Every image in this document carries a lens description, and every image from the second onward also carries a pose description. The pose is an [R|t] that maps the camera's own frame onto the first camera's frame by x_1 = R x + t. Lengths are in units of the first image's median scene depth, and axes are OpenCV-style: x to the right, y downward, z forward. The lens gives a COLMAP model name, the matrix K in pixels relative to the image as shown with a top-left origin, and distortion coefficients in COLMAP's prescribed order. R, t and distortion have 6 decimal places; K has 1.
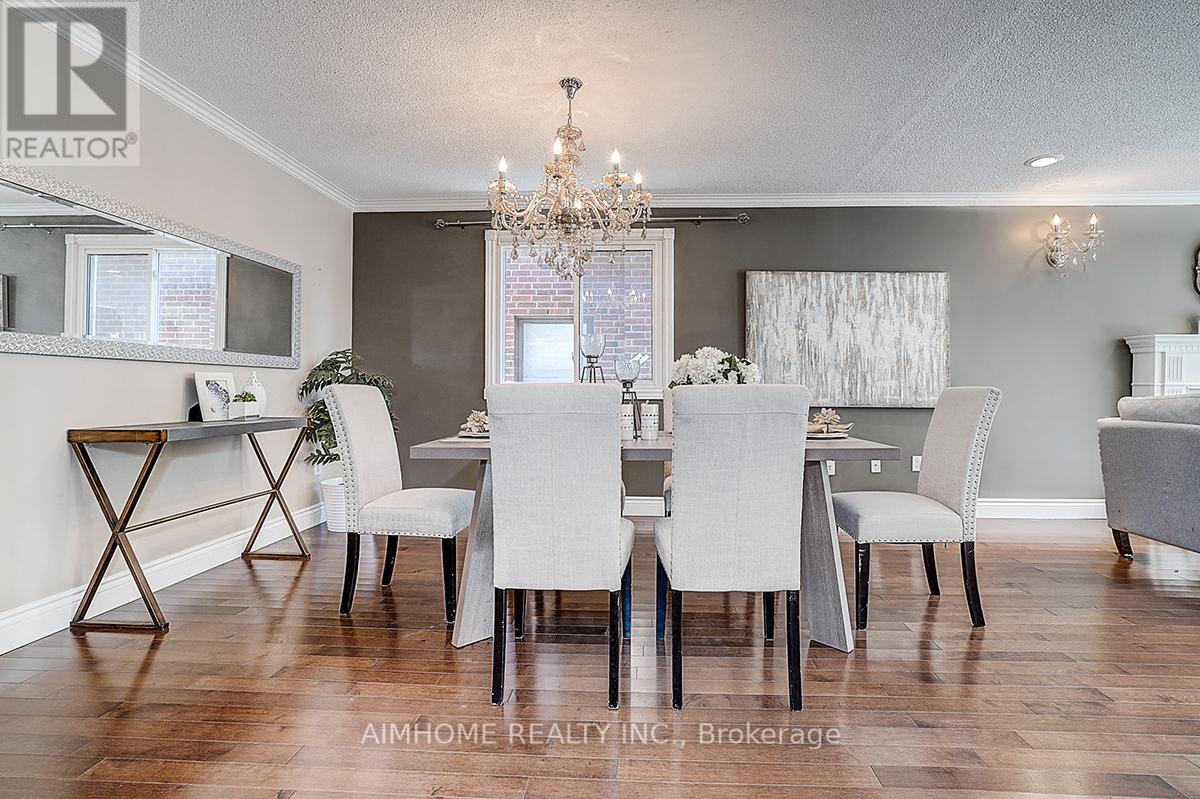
lens RADIAL K [[554.7, 0, 600.0], [0, 554.7, 399.5], [0, 0, 1]] dist [-0.067669, 0.027770]
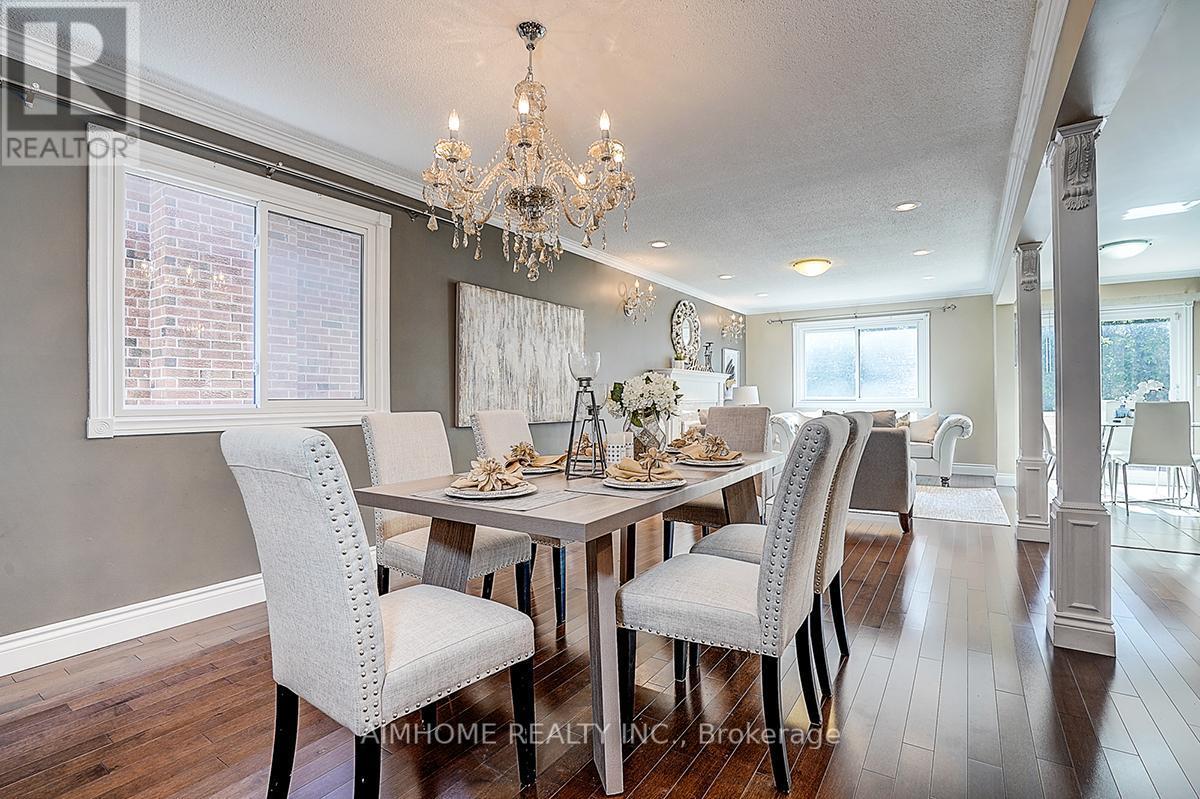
lens RADIAL K [[554.7, 0, 600.0], [0, 554.7, 399.5], [0, 0, 1]] dist [-0.067669, 0.027770]
pose [[0.510938, -0.007942, 0.859581, -0.417767], [0.019745, 0.999802, -0.002499, -0.028124], [-0.859391, 0.018249, 0.510993, 0.328073]]
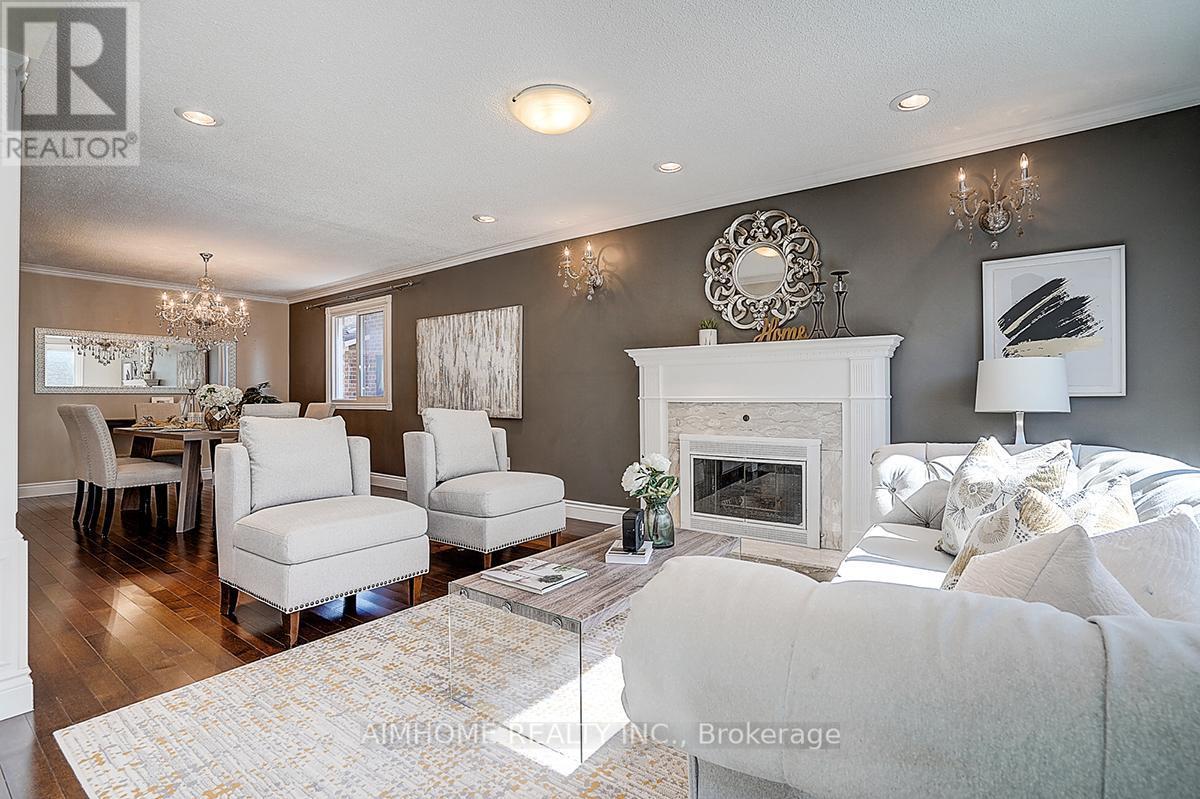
lens RADIAL K [[554.7, 0, 600.0], [0, 554.7, 399.5], [0, 0, 1]] dist [-0.067669, 0.027770]
pose [[0.838022, -0.002778, -0.545630, 1.448905], [-0.001566, 0.999971, -0.007498, -0.017359], [0.545634, 0.007138, 0.837993, 0.072048]]
